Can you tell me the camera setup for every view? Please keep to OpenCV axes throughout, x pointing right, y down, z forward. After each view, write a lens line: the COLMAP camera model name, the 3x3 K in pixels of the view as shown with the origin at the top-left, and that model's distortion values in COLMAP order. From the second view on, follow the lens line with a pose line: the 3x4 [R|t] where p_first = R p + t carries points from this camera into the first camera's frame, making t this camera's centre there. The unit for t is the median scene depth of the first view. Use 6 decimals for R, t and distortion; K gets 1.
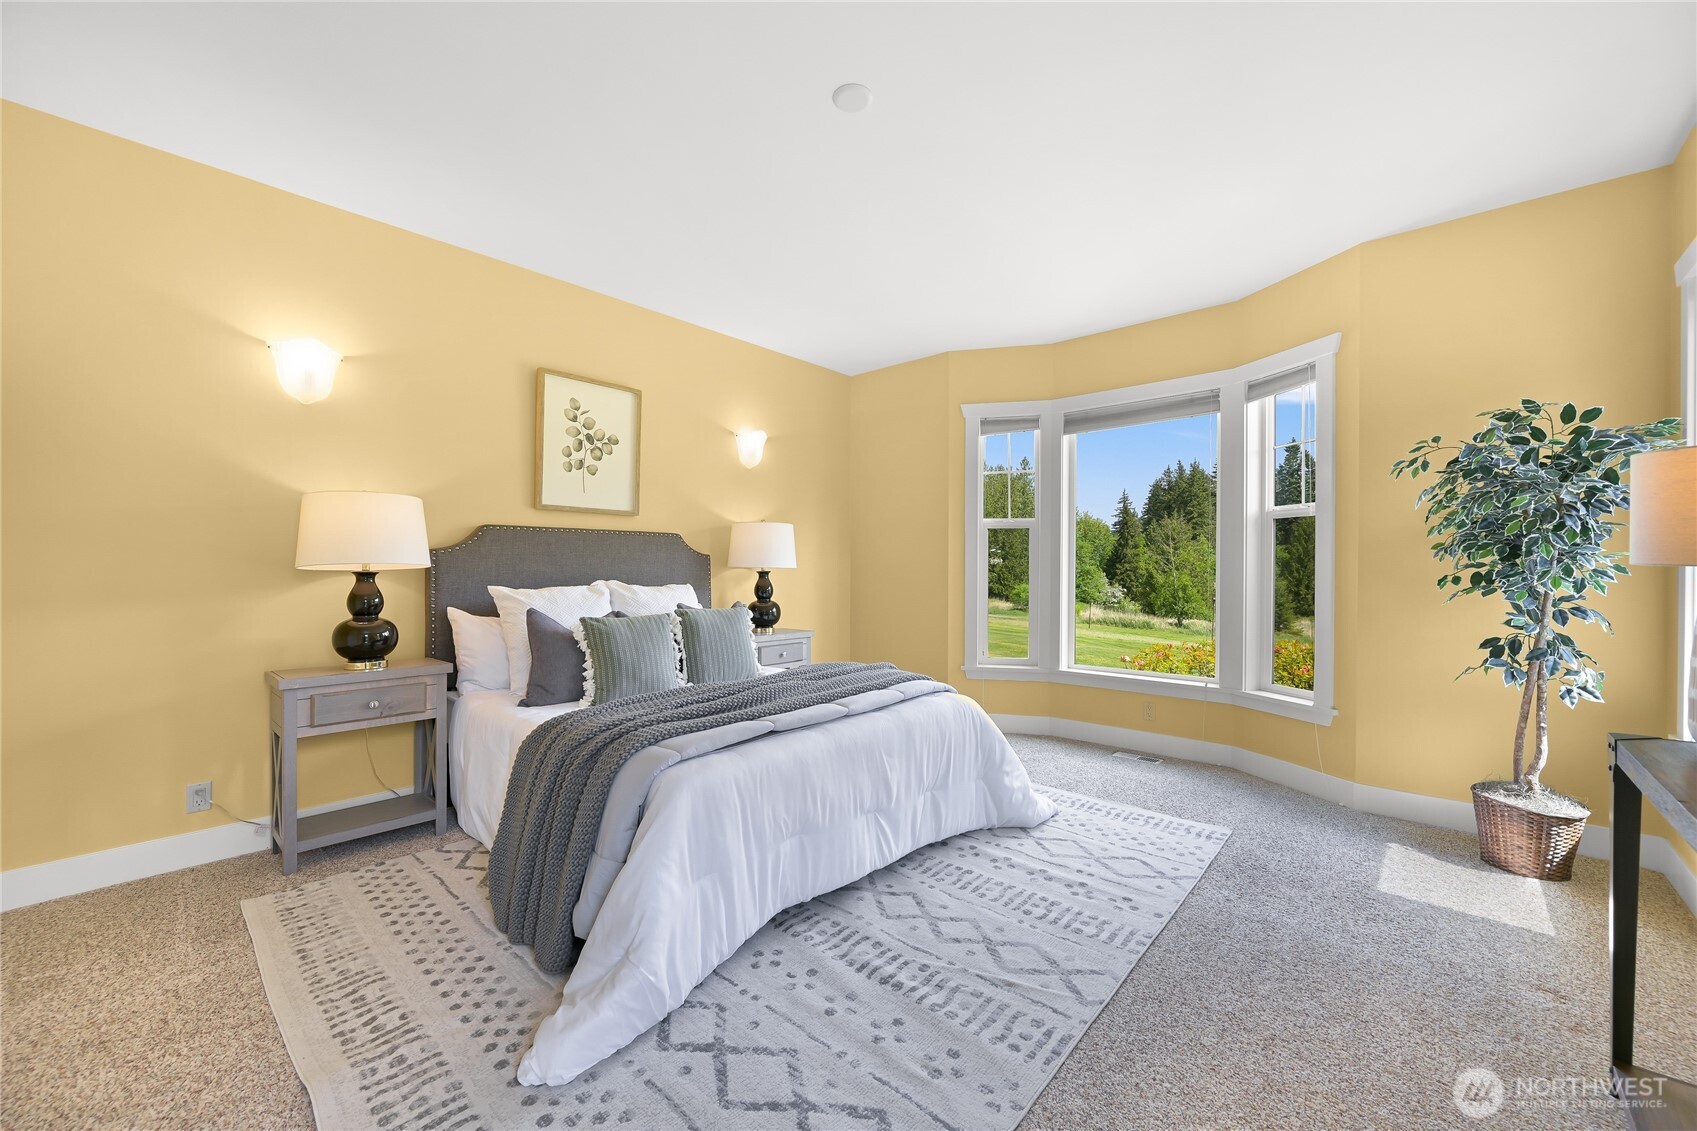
lens RADIAL K [[667.5, 0, 857.4], [0, 667.5, 566.3], [0, 0, 1]] dist [-0.001745, 0.000409]
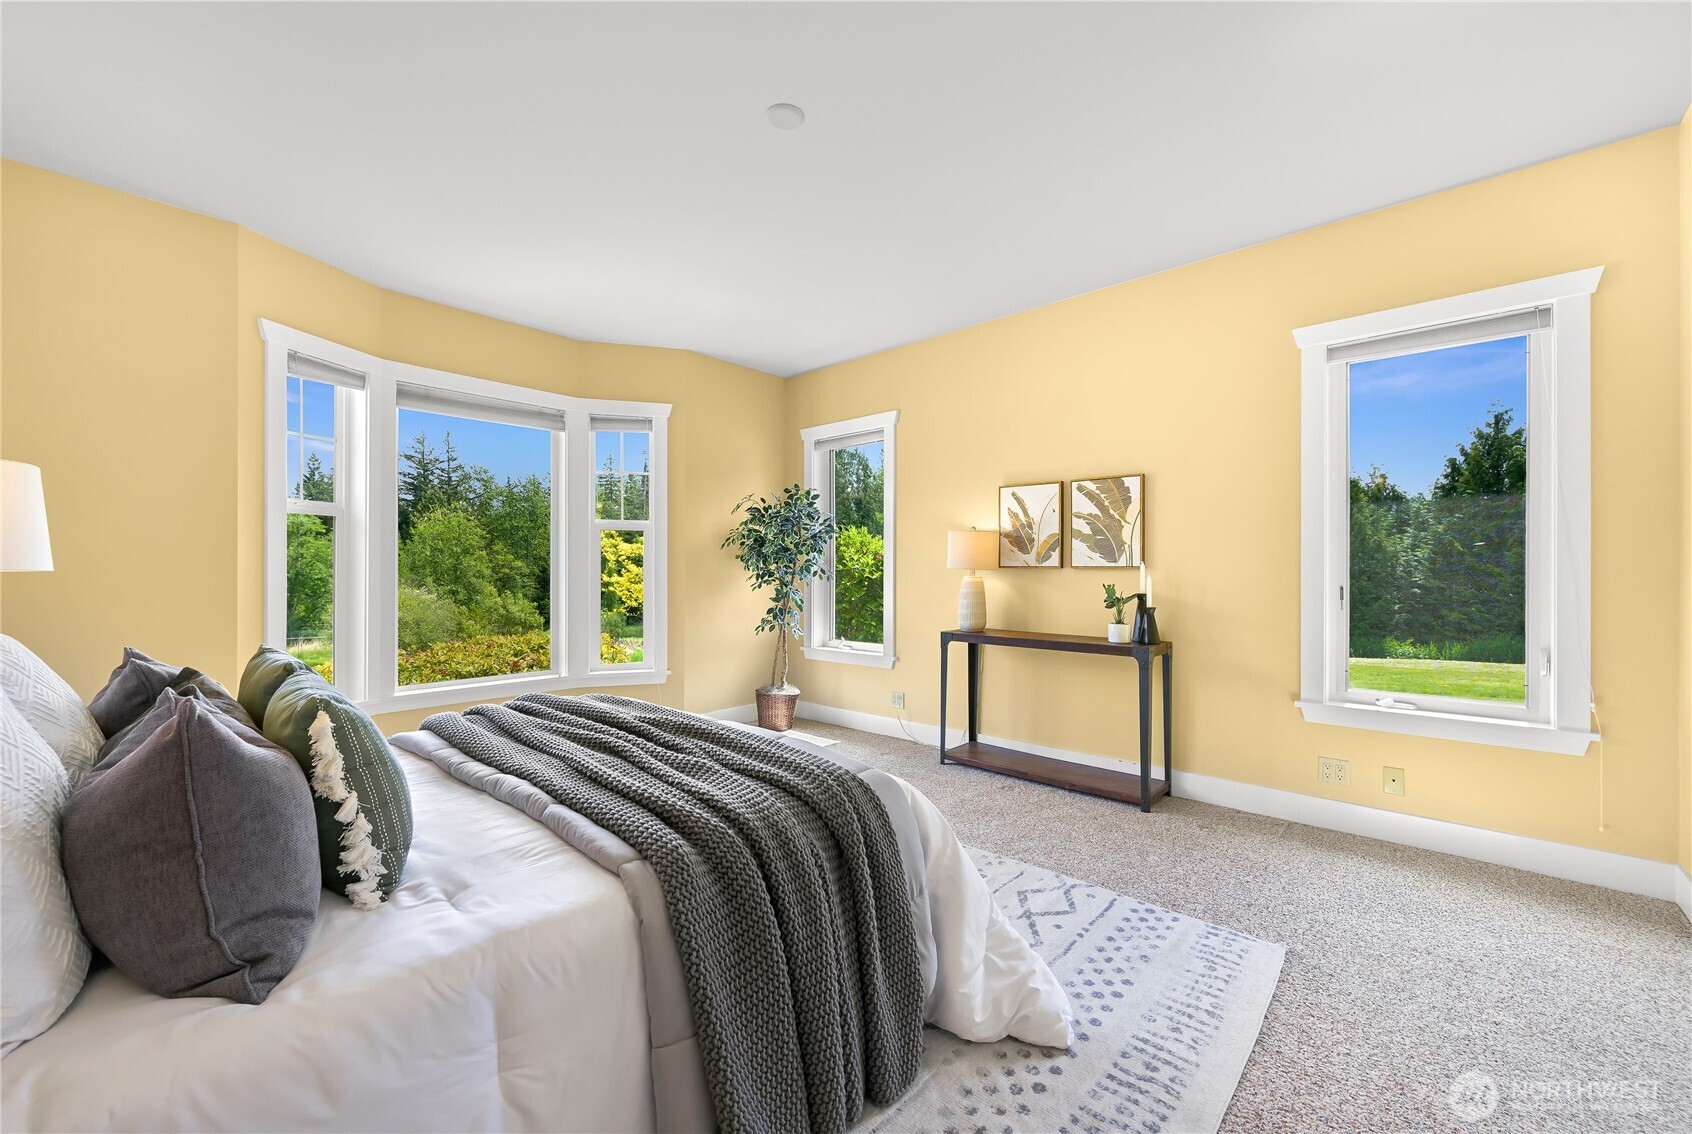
lens RADIAL K [[665.5, 0, 855.0], [0, 665.5, 571.0], [0, 0, 1]] dist [-0.001745, 0.000409]
pose [[0.006937, -0.005957, 0.999958, -1.647856], [-0.006374, 0.999962, 0.006001, -0.015201], [-0.999956, -0.006415, 0.006899, 1.394379]]
